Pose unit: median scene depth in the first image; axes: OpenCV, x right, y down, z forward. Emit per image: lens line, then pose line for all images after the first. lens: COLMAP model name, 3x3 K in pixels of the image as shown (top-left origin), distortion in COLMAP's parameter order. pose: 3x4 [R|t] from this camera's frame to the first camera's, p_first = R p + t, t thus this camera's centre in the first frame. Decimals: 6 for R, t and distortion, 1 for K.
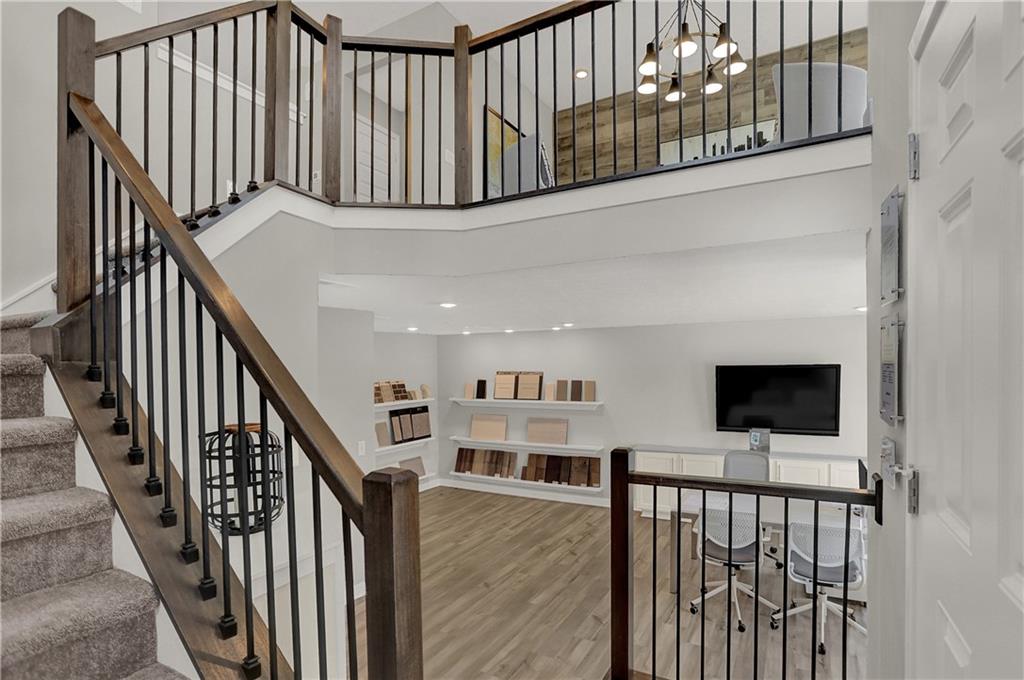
lens RADIAL K [[520.3, 0, 509.7], [0, 520.3, 357.6], [0, 0, 1]] dist [-0.026667, 0.000704]
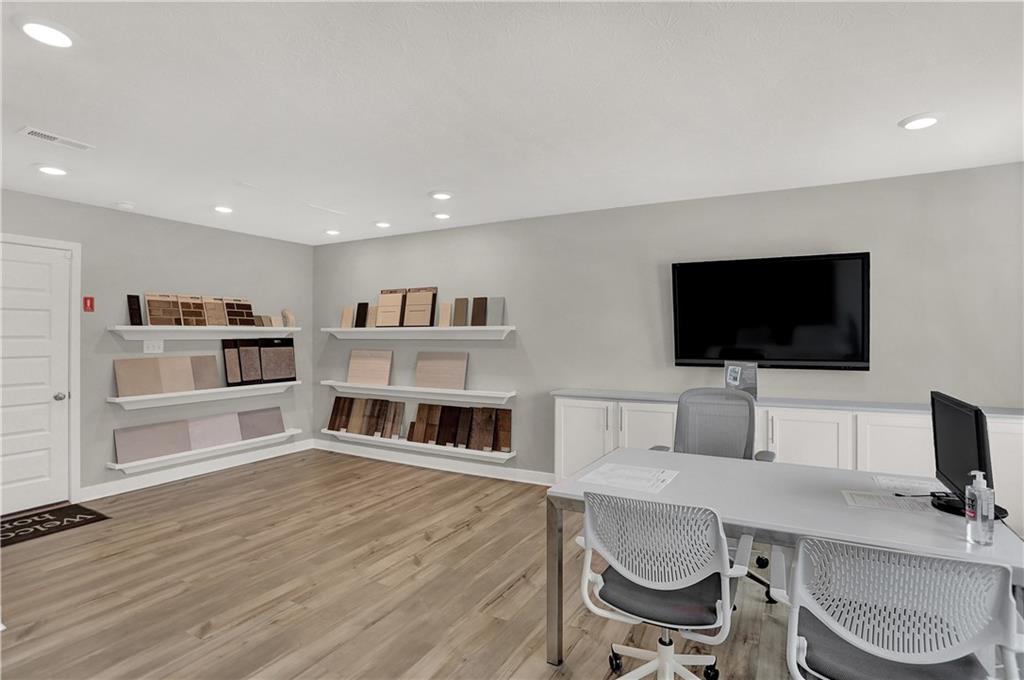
lens RADIAL K [[511.9, 0, 514.2], [0, 511.9, 325.0], [0, 0, 1]] dist [-0.026832, 0.000641]
pose [[0.999846, 0.015201, 0.008804, 0.162729], [-0.015113, 0.999836, -0.009967, 0.084356], [-0.008954, 0.009832, 0.999912, 0.308733]]
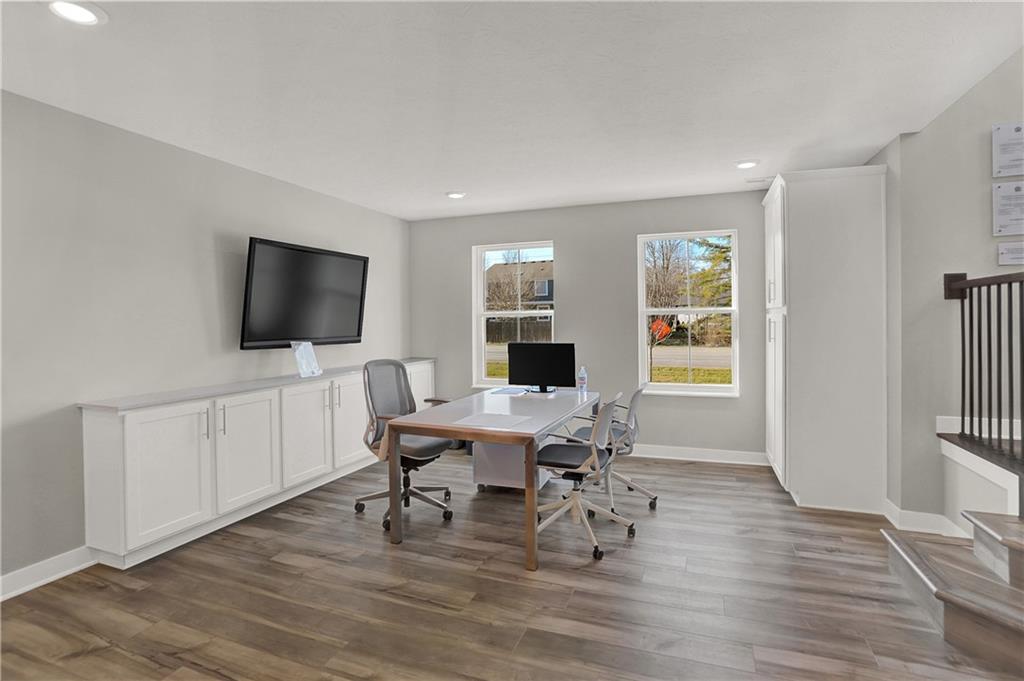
lens RADIAL K [[508.9, 0, 511.9], [0, 508.9, 311.3], [0, 0, 1]] dist [-0.093810, 0.036855]
pose [[-0.147166, 0.026956, 0.988744, -0.170327], [-0.005653, 0.999589, -0.028093, 0.093624], [-0.989096, -0.009724, -0.146954, 0.665392]]
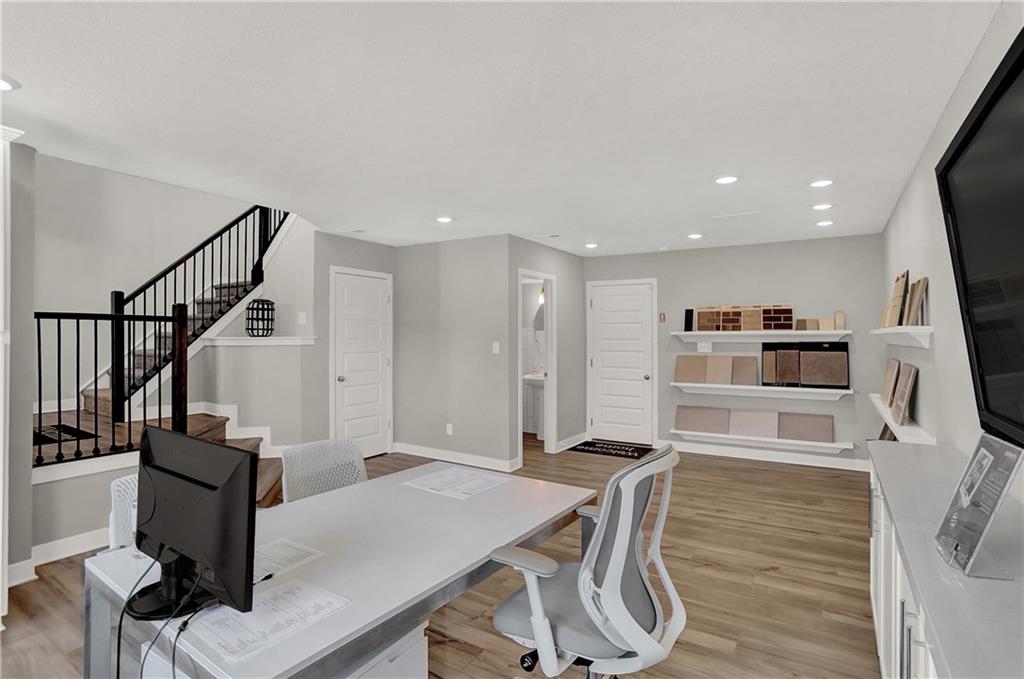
lens RADIAL K [[509.5, 0, 512.0], [0, 509.5, 339.5], [0, 0, 1]] dist [-0.022696, 0.001598]
pose [[-0.044681, 0.025809, -0.998668, 0.551392], [0.013672, 0.999588, 0.025221, 0.074079], [0.998908, -0.012527, -0.045015, 0.667179]]
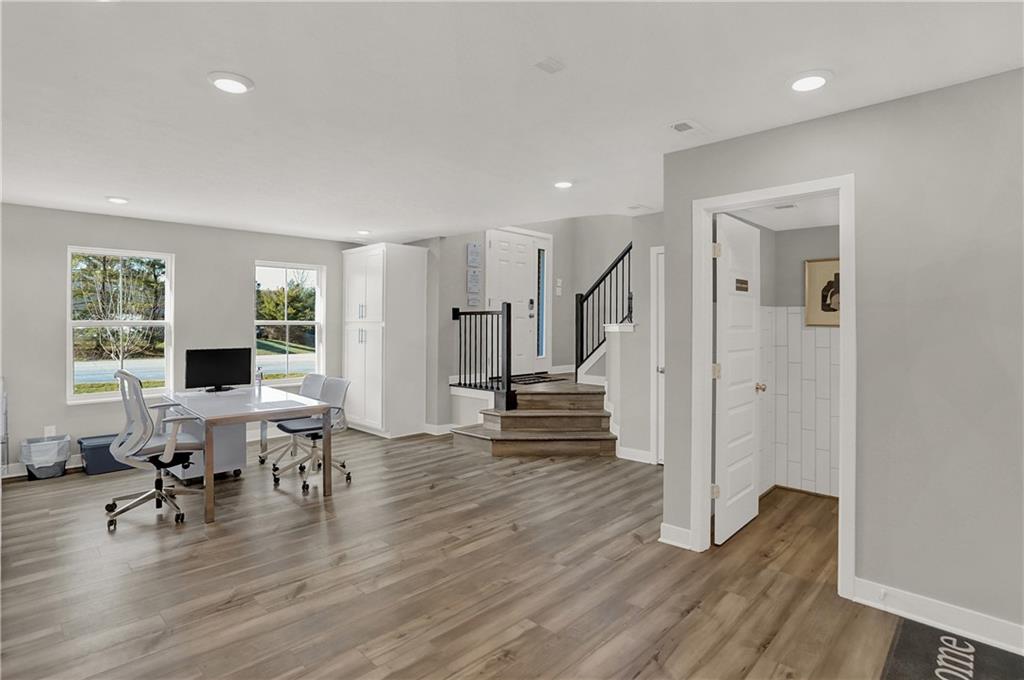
lens RADIAL K [[510.5, 0, 506.5], [0, 510.5, 329.1], [0, 0, 1]] dist [-0.038527, 0.017346]
pose [[-0.966406, 0.016017, 0.256522, -0.143720], [0.011959, 0.999778, -0.017374, 0.102363], [-0.256743, -0.013723, -0.966382, 1.088067]]
